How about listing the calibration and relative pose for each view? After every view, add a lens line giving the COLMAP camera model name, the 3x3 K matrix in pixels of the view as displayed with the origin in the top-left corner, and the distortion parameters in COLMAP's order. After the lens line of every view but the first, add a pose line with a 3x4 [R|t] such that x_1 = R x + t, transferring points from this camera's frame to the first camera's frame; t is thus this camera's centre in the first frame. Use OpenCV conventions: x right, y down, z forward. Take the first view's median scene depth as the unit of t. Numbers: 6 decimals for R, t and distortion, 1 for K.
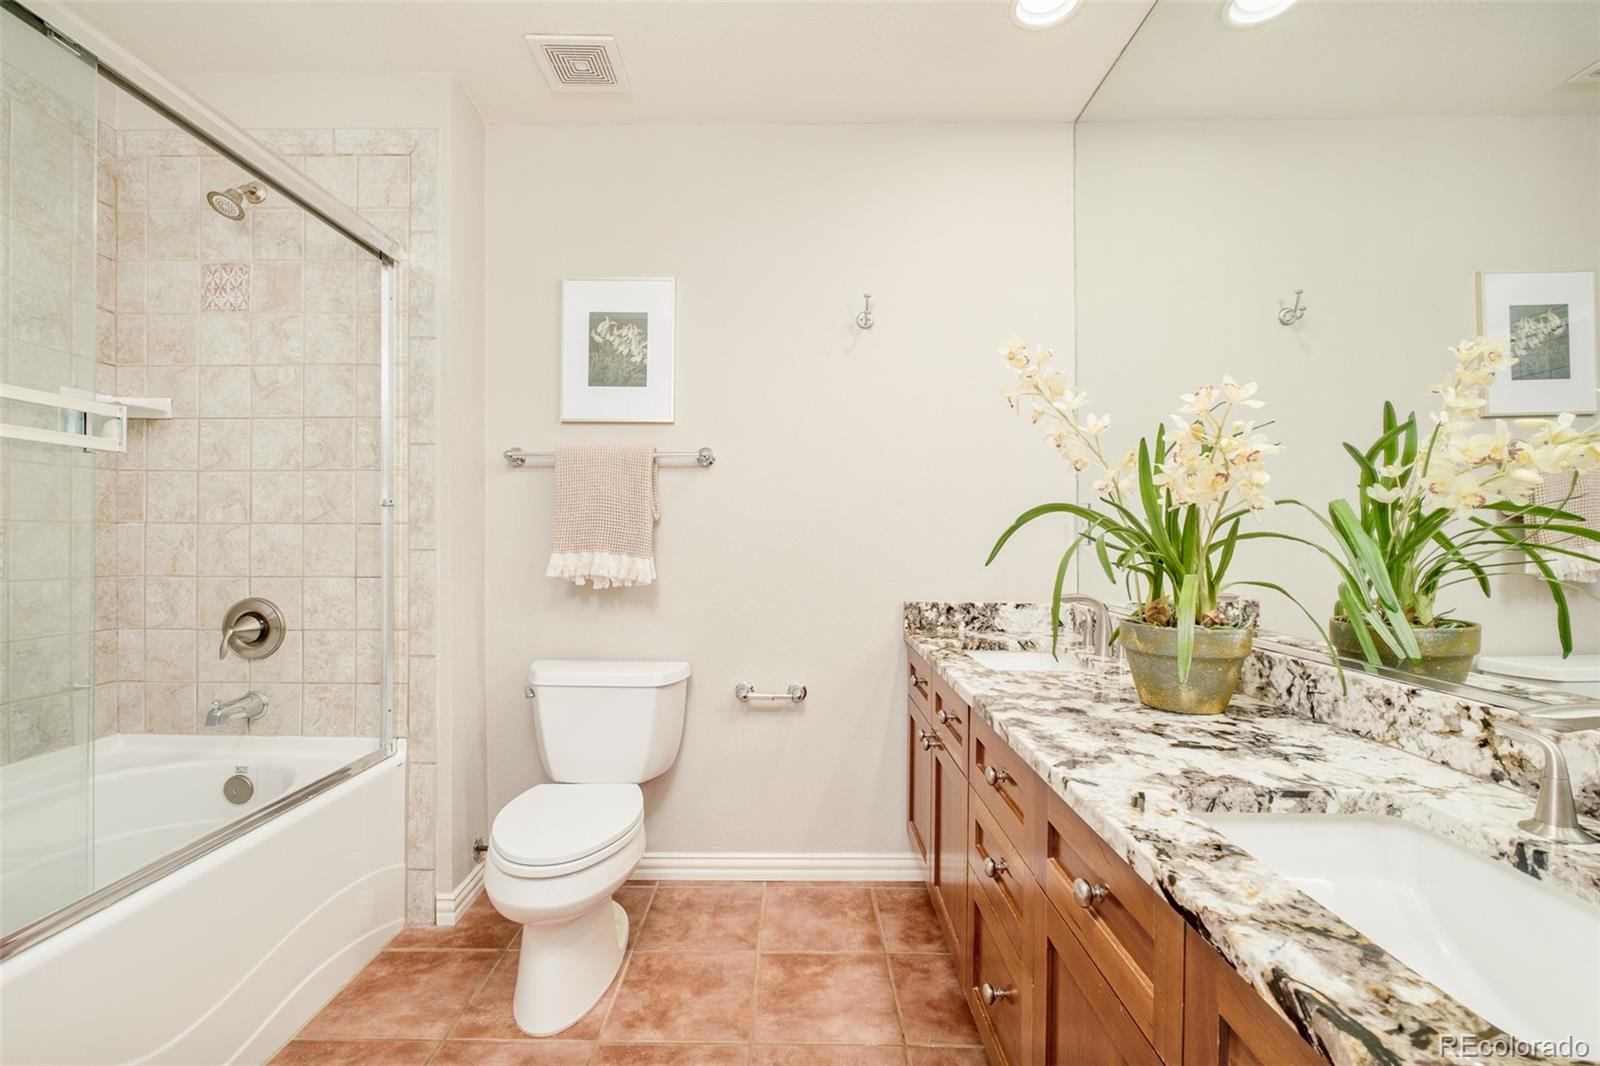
lens RADIAL K [[706.5, 0, 800.0], [0, 706.5, 533.0], [0, 0, 1]] dist [-0.003430, -0.000020]
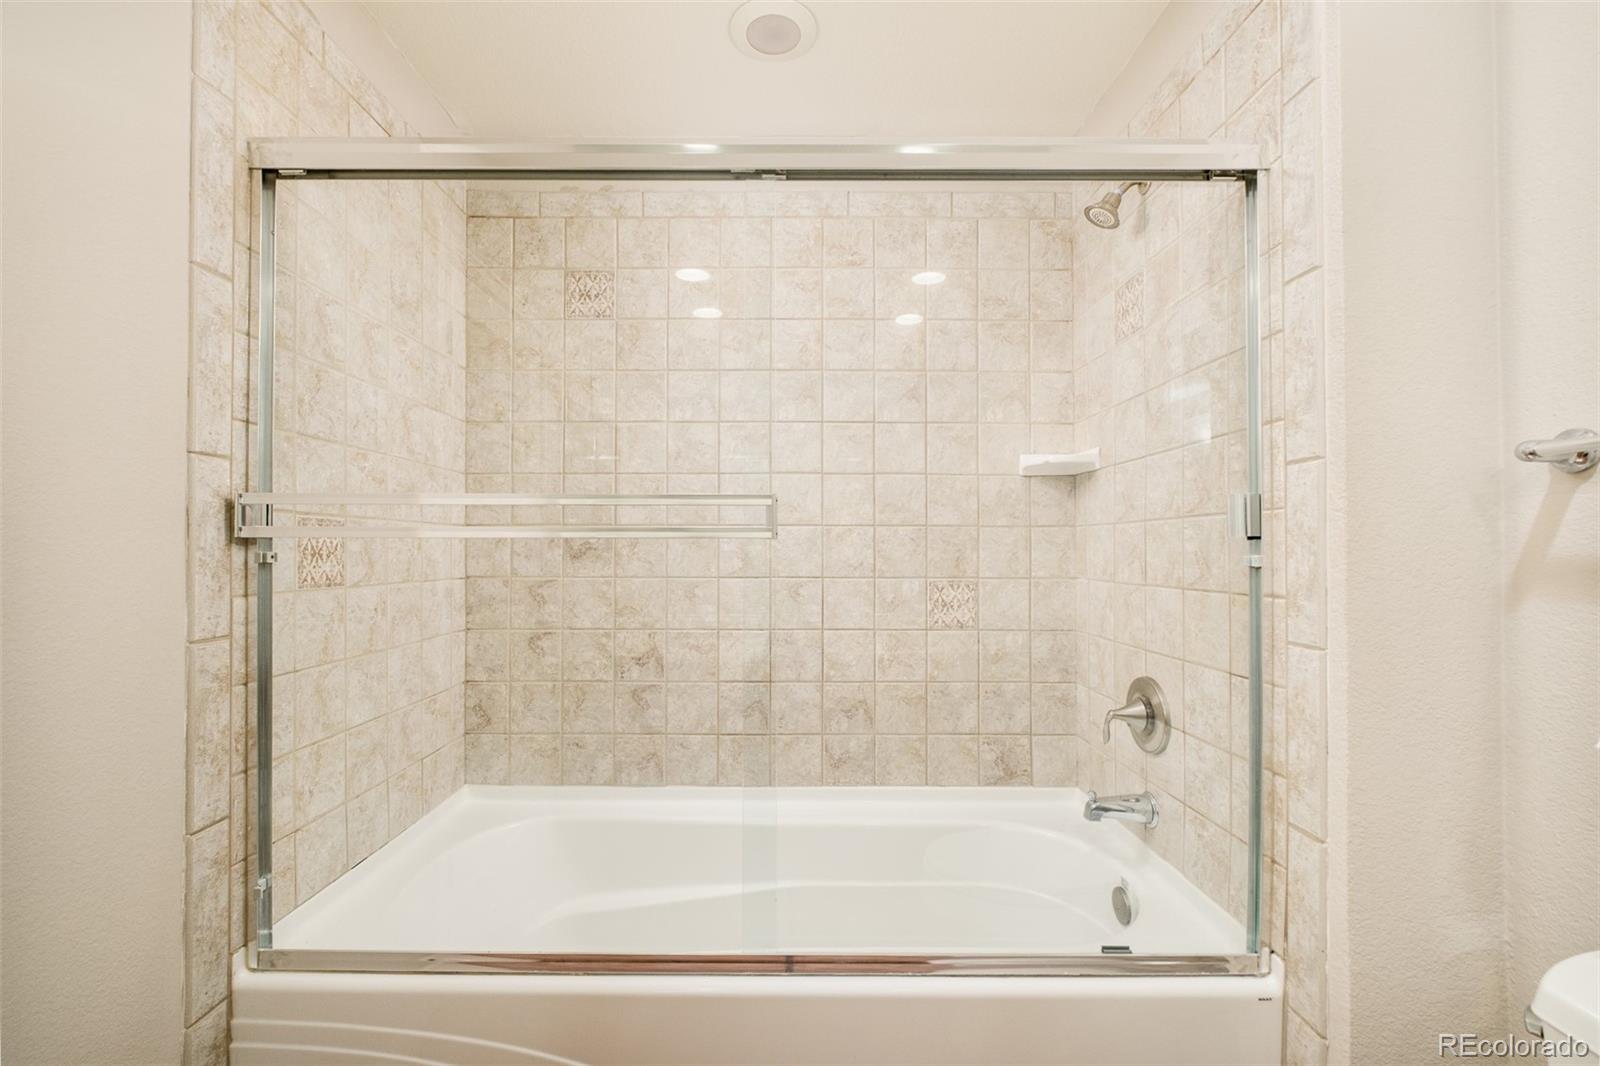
lens RADIAL K [[692.1, 0, 800.6], [0, 692.1, 543.0], [0, 0, 1]] dist [-0.006950, -0.000195]
pose [[-0.008157, -0.009354, -0.999923, 0.026461], [0.002963, 0.999952, -0.009378, -0.056102], [0.999962, -0.003039, -0.008129, 0.604706]]
